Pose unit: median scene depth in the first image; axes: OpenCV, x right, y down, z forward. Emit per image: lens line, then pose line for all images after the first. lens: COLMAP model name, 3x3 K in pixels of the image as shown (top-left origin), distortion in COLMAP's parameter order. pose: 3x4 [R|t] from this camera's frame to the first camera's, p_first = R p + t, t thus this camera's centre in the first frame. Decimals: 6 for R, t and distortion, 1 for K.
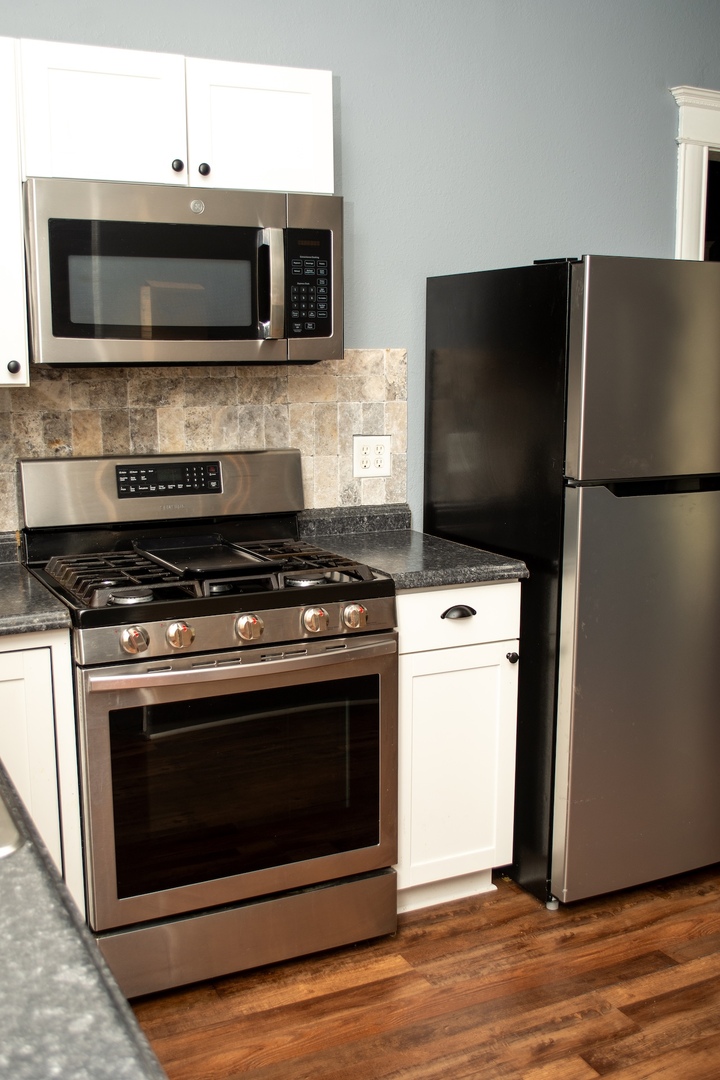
lens RADIAL K [[1123.1, 0, 359.6], [0, 1123.1, 541.2], [0, 0, 1]] dist [-0.039165, 0.000000]
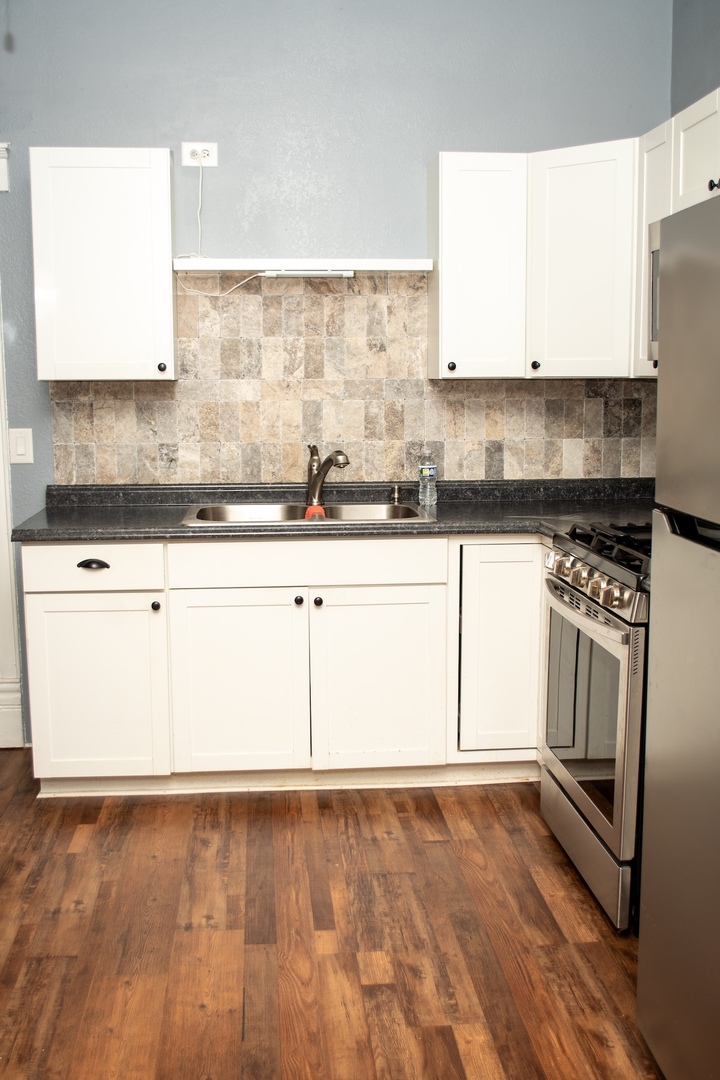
lens RADIAL K [[1123.1, 0, 359.5], [0, 1123.1, 539.9], [0, 0, 1]] dist [-0.039165, 0.000000]
pose [[-0.365245, 0.130383, -0.921735, 1.097579], [-0.144007, 0.970311, 0.194318, -0.160612], [0.919705, 0.203710, -0.335625, 1.175065]]
